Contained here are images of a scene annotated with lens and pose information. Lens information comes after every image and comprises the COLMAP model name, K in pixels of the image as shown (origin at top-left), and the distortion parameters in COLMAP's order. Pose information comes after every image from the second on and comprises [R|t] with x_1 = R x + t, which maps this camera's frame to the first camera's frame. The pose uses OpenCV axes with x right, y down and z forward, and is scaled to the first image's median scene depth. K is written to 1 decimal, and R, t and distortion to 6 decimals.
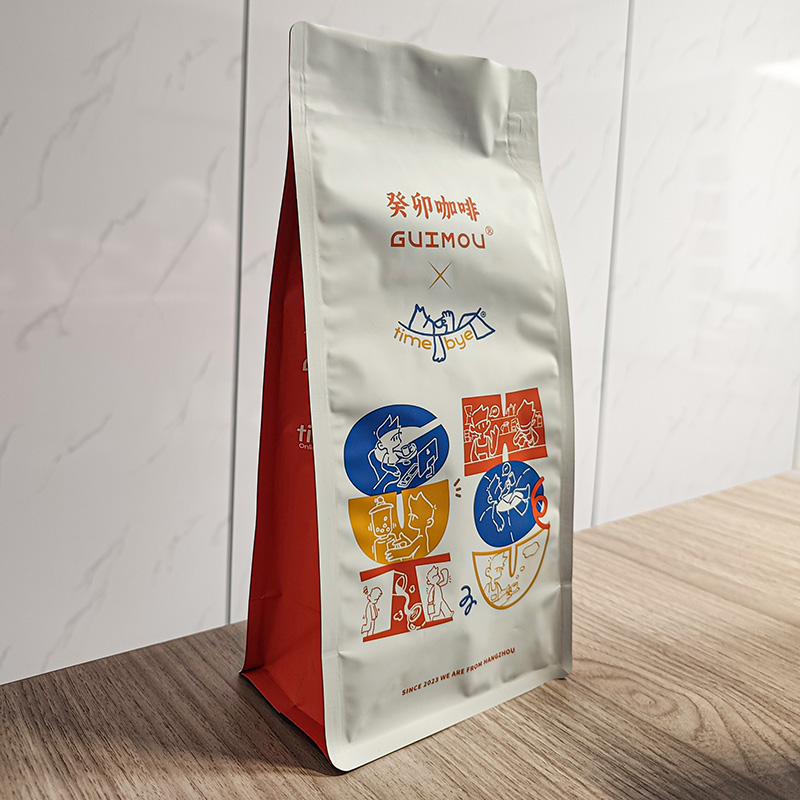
lens RADIAL K [[794.3, 0, 400.7], [0, 794.3, 338.1], [0, 0, 1]] dist [-0.018558, 0.002960]
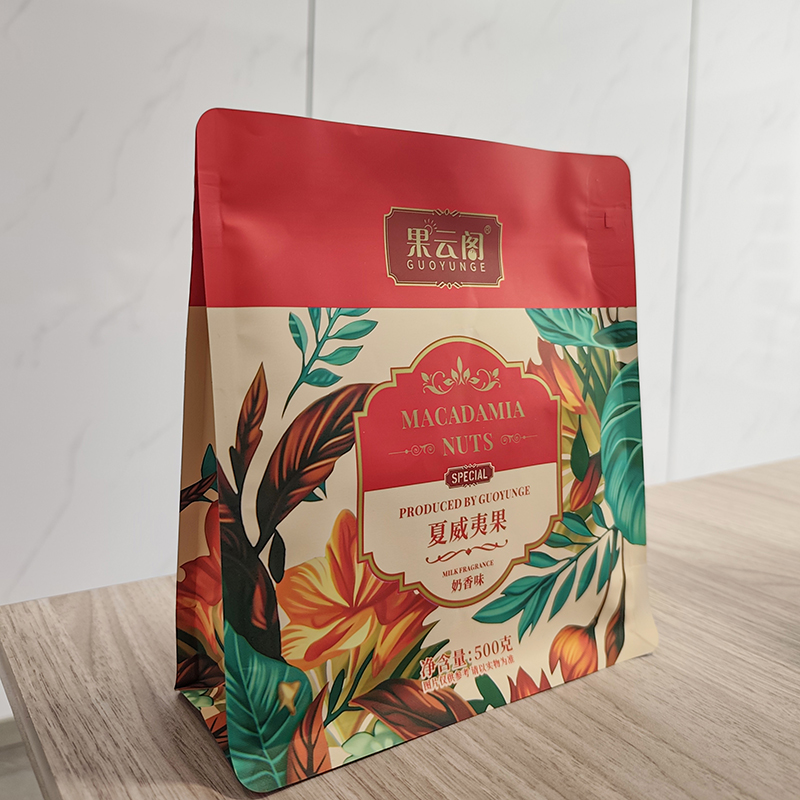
lens RADIAL K [[805.2, 0, 401.8], [0, 805.2, 350.6], [0, 0, 1]] dist [-0.036121, 0.015875]
pose [[0.998399, -0.012736, -0.055119, -0.138759], [0.011702, 0.999750, -0.019051, 0.179952], [0.055348, 0.018375, 0.998298, 0.031219]]
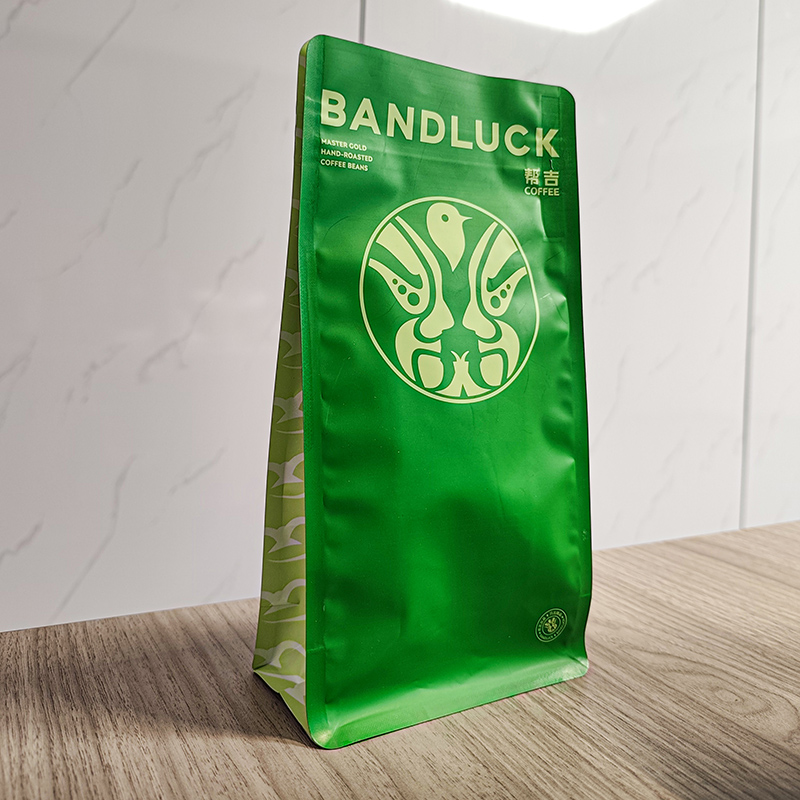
lens RADIAL K [[798.4, 0, 400.3], [0, 798.4, 326.7], [0, 0, 1]] dist [-0.021145, 0.002161]
pose [[0.985705, -0.009851, -0.168190, 0.116541], [-0.006482, 0.995333, -0.096284, 0.159941], [0.168353, 0.095998, 0.981041, 0.095350]]
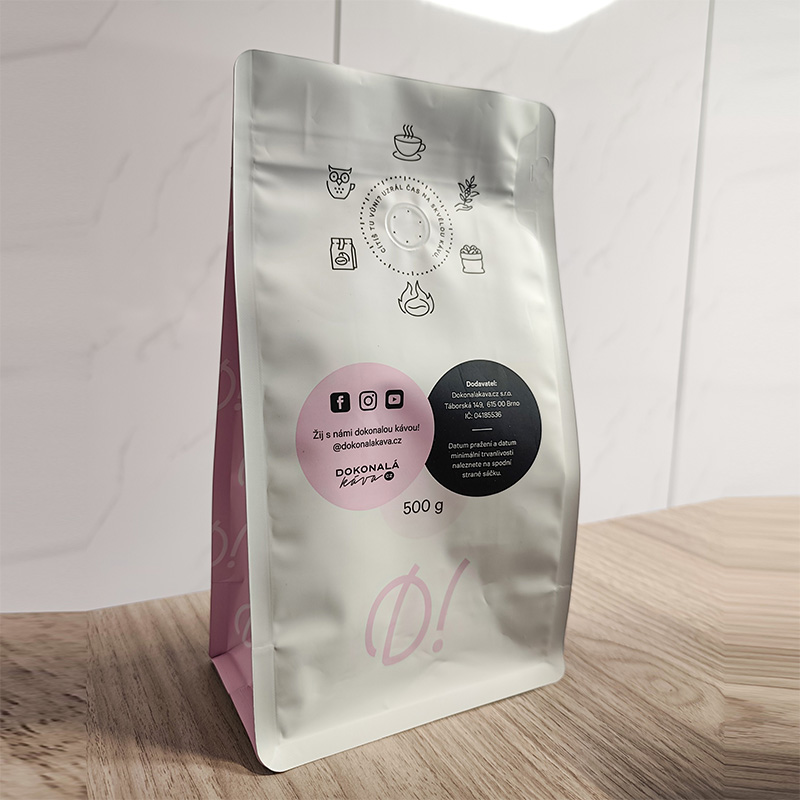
lens RADIAL K [[701.6, 0, 395.5], [0, 701.6, 385.7], [0, 0, 1]] dist [-0.030740, 0.008665]
pose [[0.989344, 0.005909, -0.145477, 0.126402], [-0.002693, 0.999748, 0.022293, 0.108621], [0.145572, -0.021664, 0.989110, 0.202597]]
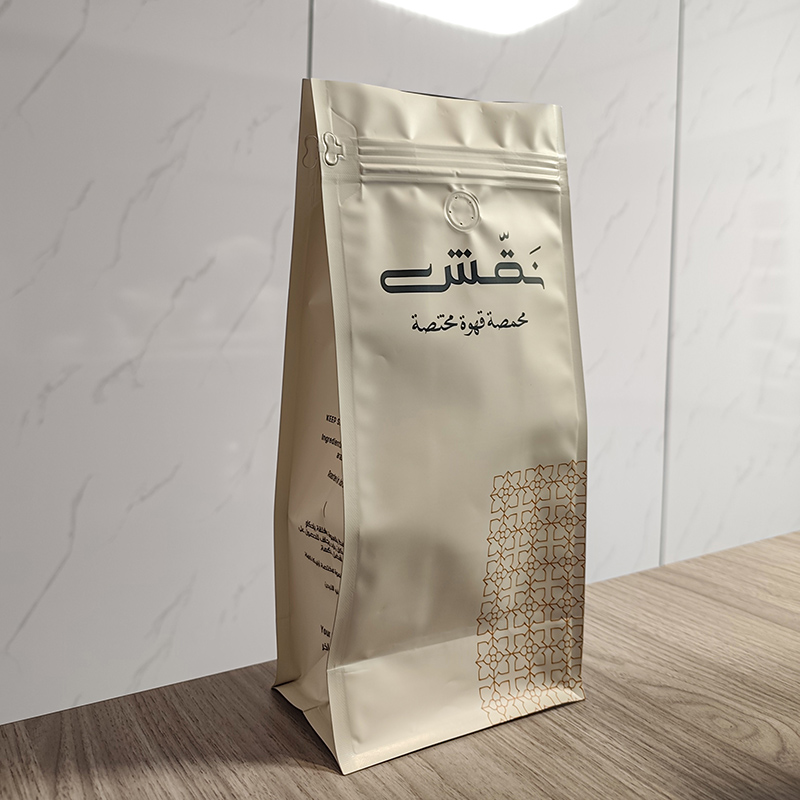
lens RADIAL K [[795.3, 0, 397.8], [0, 795.3, 330.2], [0, 0, 1]] dist [-0.007347, -0.007883]
pose [[0.997454, -0.016068, -0.069476, -0.036834], [0.010633, 0.996904, -0.077909, 0.024778], [0.070513, 0.076972, 0.994537, -0.094770]]
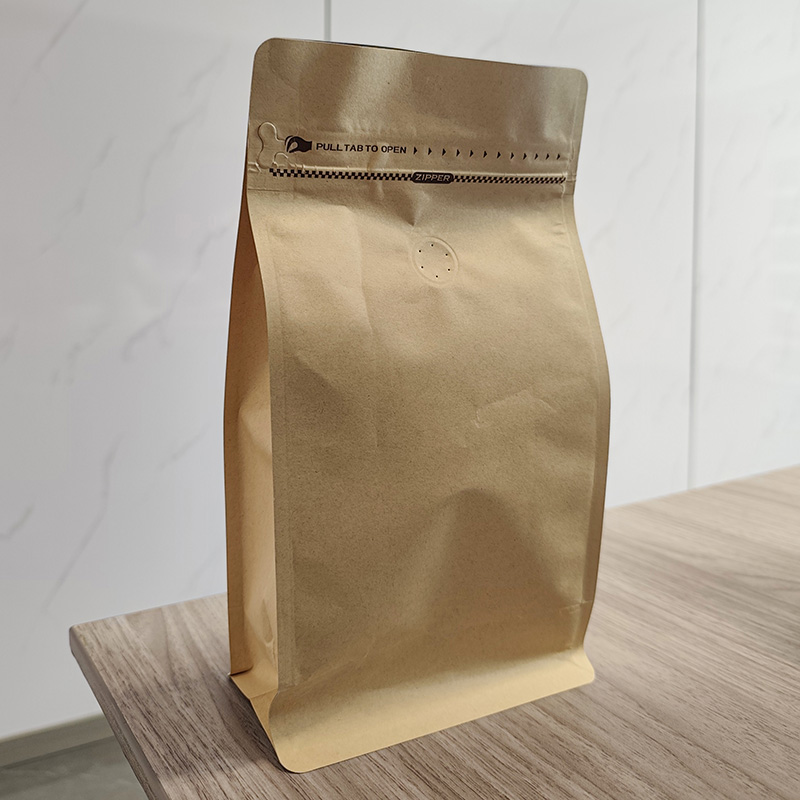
lens RADIAL K [[802.0, 0, 399.9], [0, 802.0, 332.1], [0, 0, 1]] dist [-0.026575, 0.004258]
pose [[0.996245, -0.038904, -0.077352, -0.154347], [0.035607, 0.998416, -0.043551, 0.137782], [0.078924, 0.040633, 0.996052, -0.072010]]
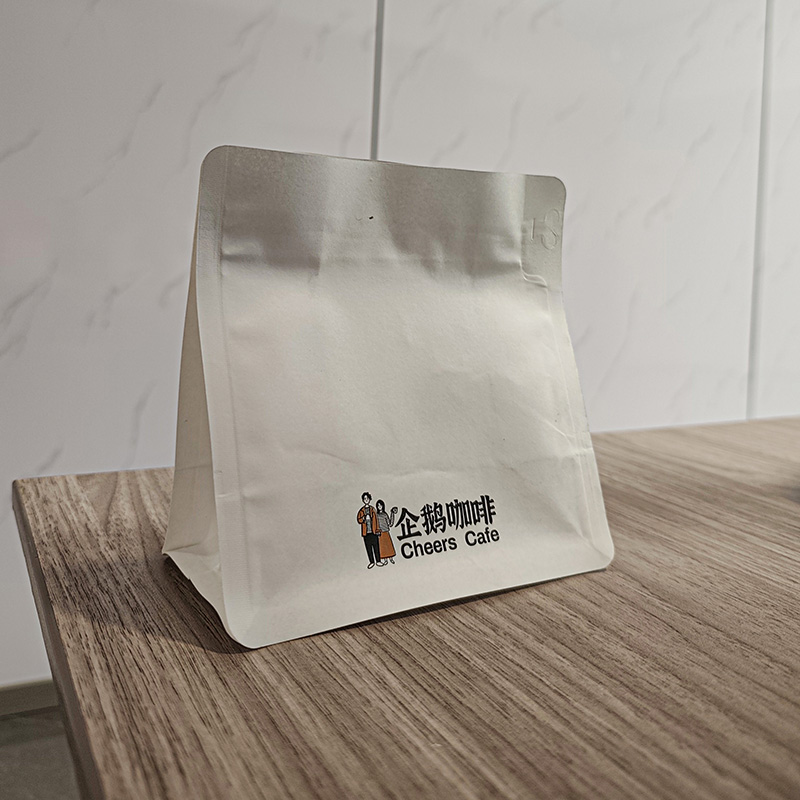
lens RADIAL K [[806.3, 0, 399.6], [0, 806.3, 286.4], [0, 0, 1]] dist [-0.025598, -0.009426]
pose [[0.989400, -0.001532, -0.145206, -0.093626], [-0.011615, 0.995906, -0.089651, 0.301192], [0.144748, 0.090387, 0.985331, 0.049264]]
